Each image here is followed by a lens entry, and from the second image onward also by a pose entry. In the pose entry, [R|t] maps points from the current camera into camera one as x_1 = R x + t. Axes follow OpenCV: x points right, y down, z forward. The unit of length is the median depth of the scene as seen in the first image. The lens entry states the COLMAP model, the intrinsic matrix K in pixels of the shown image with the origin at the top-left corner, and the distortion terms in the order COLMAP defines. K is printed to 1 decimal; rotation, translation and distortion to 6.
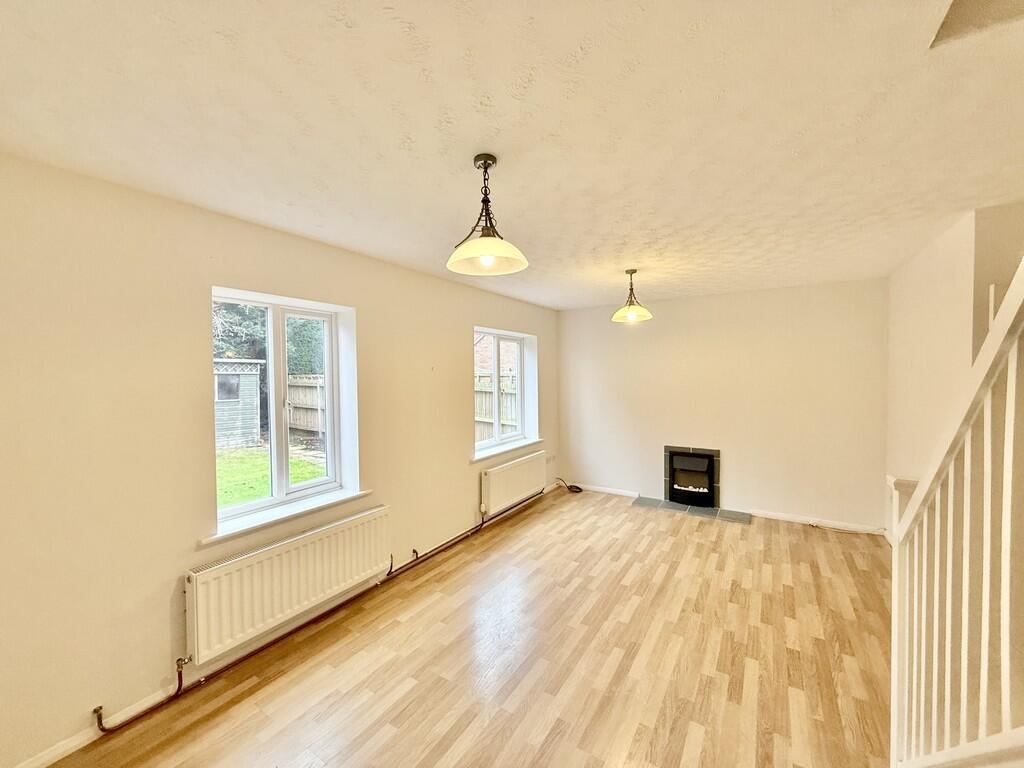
lens RADIAL K [[429.8, 0, 515.1], [0, 429.8, 384.6], [0, 0, 1]] dist [0.000004, -0.000698]
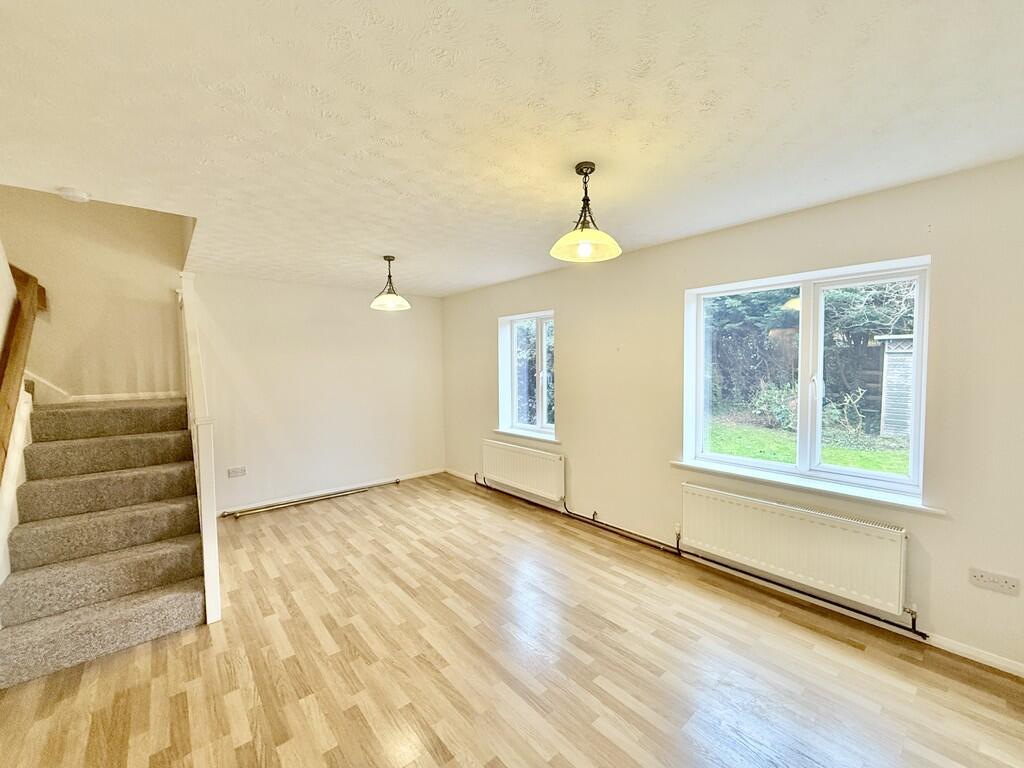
lens RADIAL K [[429.8, 0, 515.2], [0, 429.8, 386.3], [0, 0, 1]] dist [0.000004, -0.000698]
pose [[-0.333723, 0.062335, -0.940608, 1.194292], [-0.008572, 0.997569, 0.069151, -0.038117], [0.942632, 0.031141, -0.332377, 1.558062]]
